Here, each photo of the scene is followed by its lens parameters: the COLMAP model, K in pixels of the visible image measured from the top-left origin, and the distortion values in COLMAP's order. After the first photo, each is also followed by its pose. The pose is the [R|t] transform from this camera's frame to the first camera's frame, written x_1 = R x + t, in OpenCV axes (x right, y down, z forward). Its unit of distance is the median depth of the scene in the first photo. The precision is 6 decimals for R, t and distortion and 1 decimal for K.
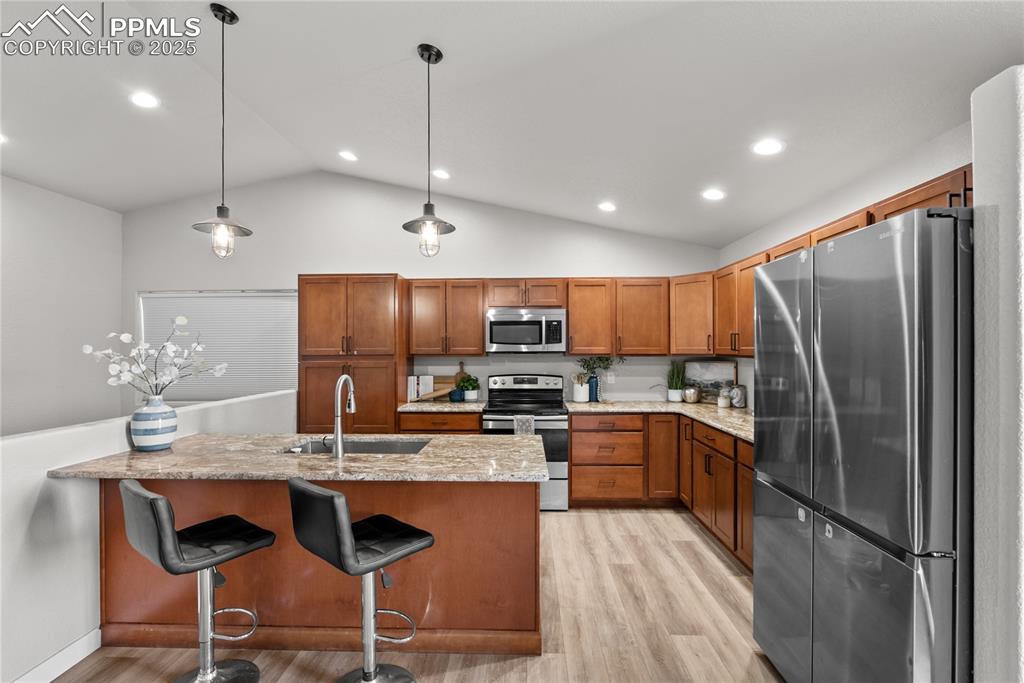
lens RADIAL K [[451.9, 0, 515.5], [0, 451.9, 348.7], [0, 0, 1]] dist [-0.008595, 0.001766]
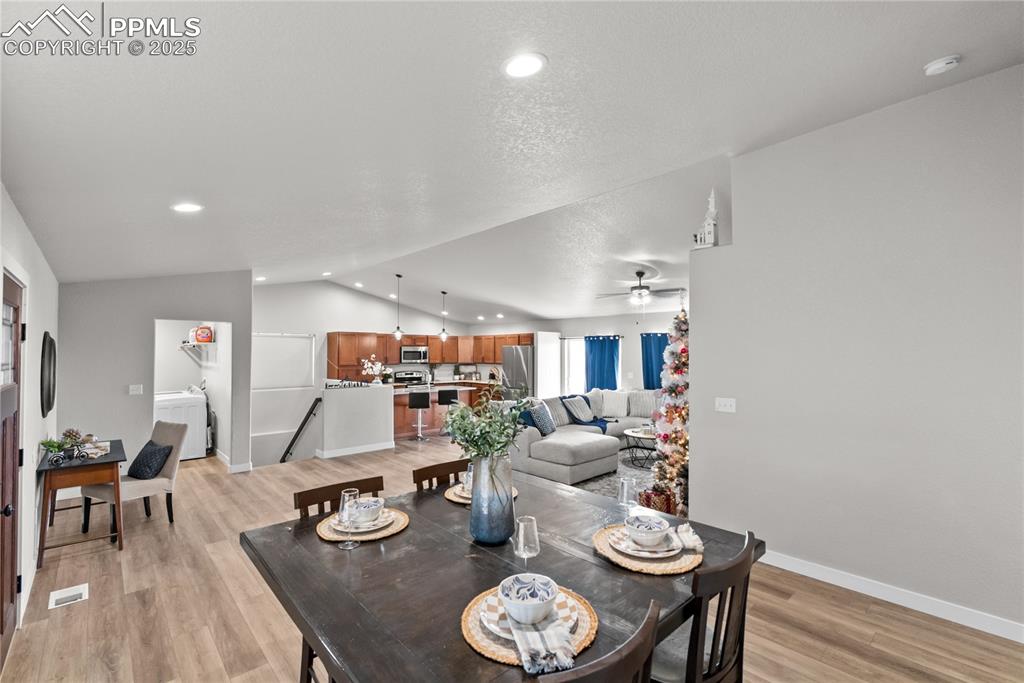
lens RADIAL K [[451.9, 0, 509.6], [0, 451.9, 337.5], [0, 0, 1]] dist [-0.008595, 0.001766]
pose [[0.718537, 0.026524, 0.694983, -1.438694], [-0.002713, 0.999372, -0.035336, -0.049028], [-0.695484, 0.023505, 0.718157, -1.312405]]
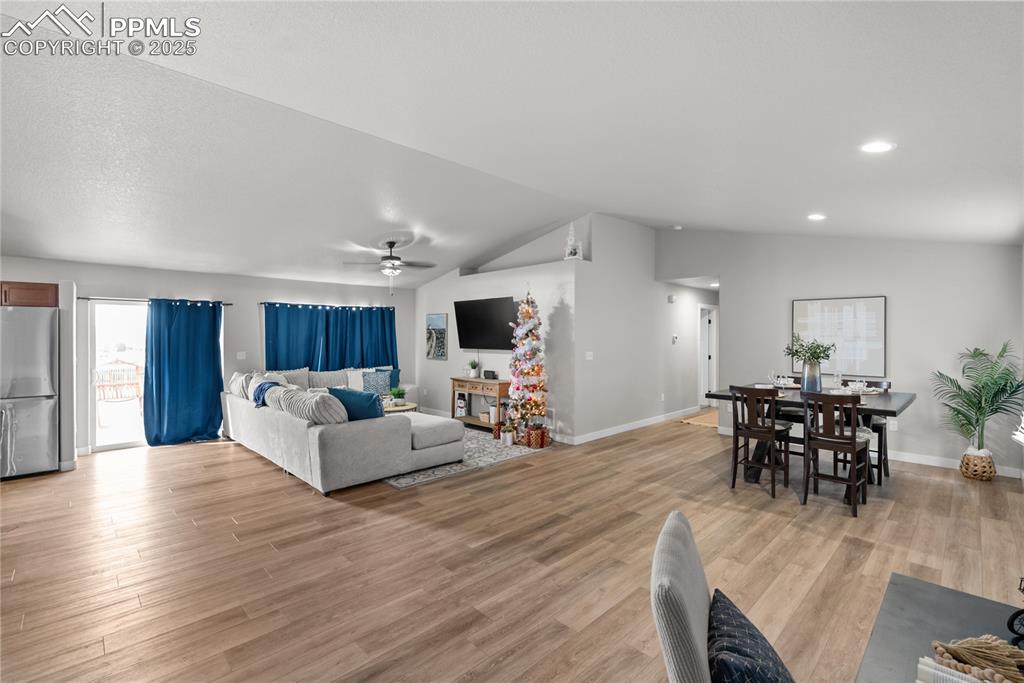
lens RADIAL K [[451.9, 0, 511.8], [0, 451.9, 337.7], [0, 0, 1]] dist [-0.008595, 0.001766]
pose [[-0.716511, 0.001833, 0.697573, -1.384917], [0.001610, 0.999998, -0.000974, -0.008070], [-0.697574, 0.000425, -0.716513, 0.304370]]
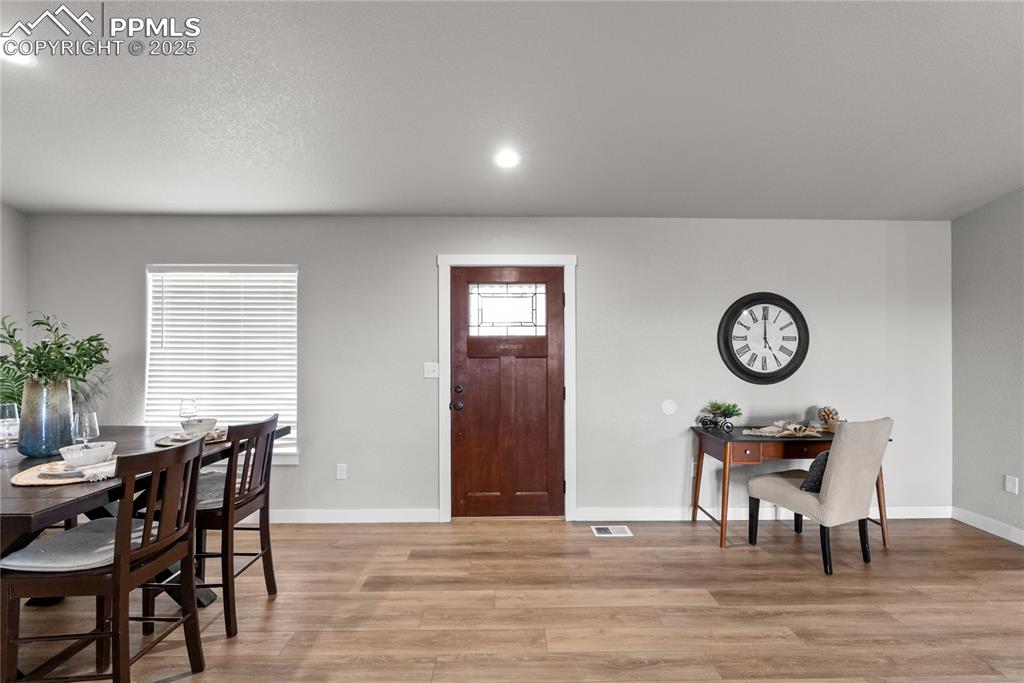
lens RADIAL K [[451.9, 0, 512.8], [0, 451.9, 344.6], [0, 0, 1]] dist [-0.008595, 0.001766]
pose [[0.041029, -0.004805, -0.999146, -0.634446], [0.000768, 0.999988, -0.004778, 0.012941], [0.999158, -0.000571, 0.041032, -0.500802]]
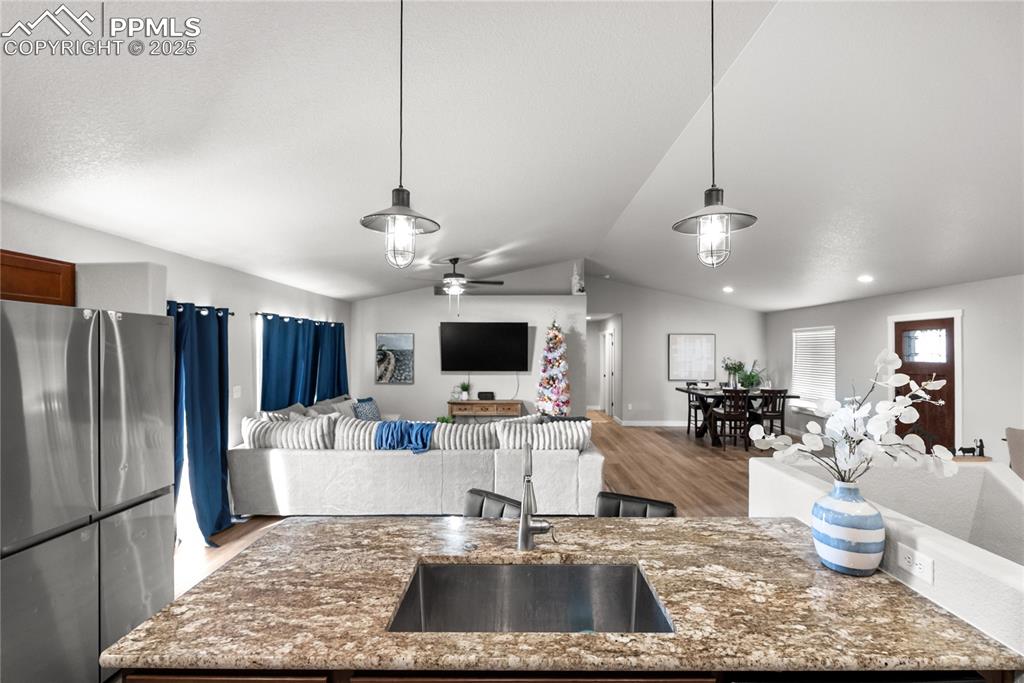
lens RADIAL K [[451.9, 0, 519.7], [0, 451.9, 351.3], [0, 0, 1]] dist [-0.008595, 0.001766]
pose [[-0.999624, 0.001552, -0.027379, -0.189060], [0.001562, 0.999999, -0.000341, -0.042230], [0.027378, -0.000384, -0.999625, 0.900858]]
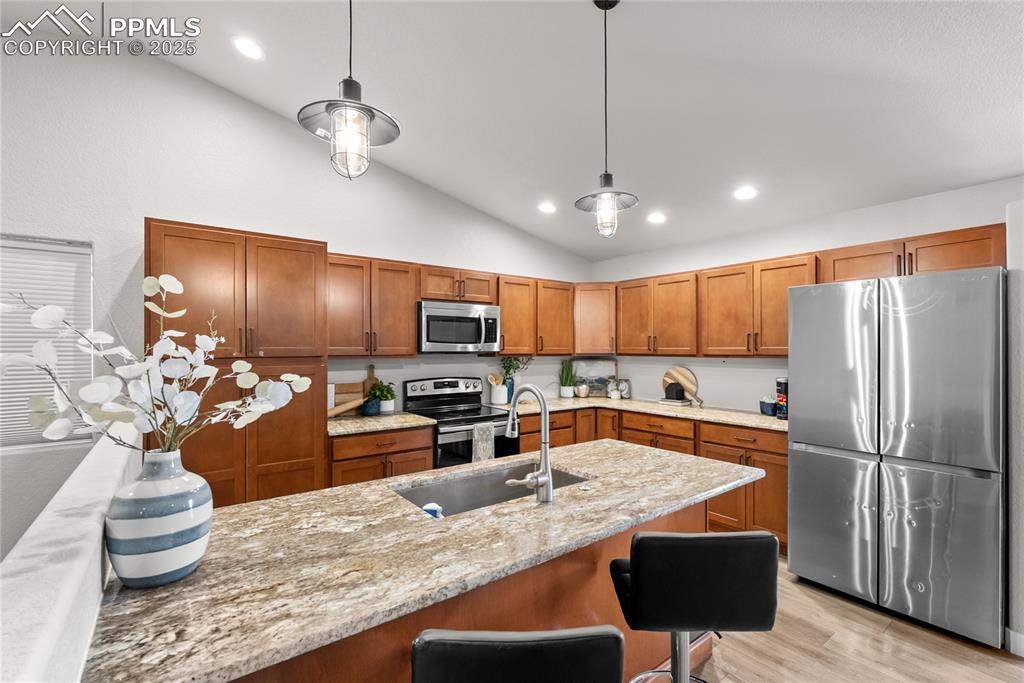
lens RADIAL K [[451.9, 0, 516.2], [0, 451.9, 345.2], [0, 0, 1]] dist [-0.008595, 0.001766]
pose [[0.774478, 0.007960, 0.632550, -0.457280], [-0.003349, 0.999958, -0.008483, 0.001090], [-0.632592, 0.004452, 0.774473, 0.247325]]
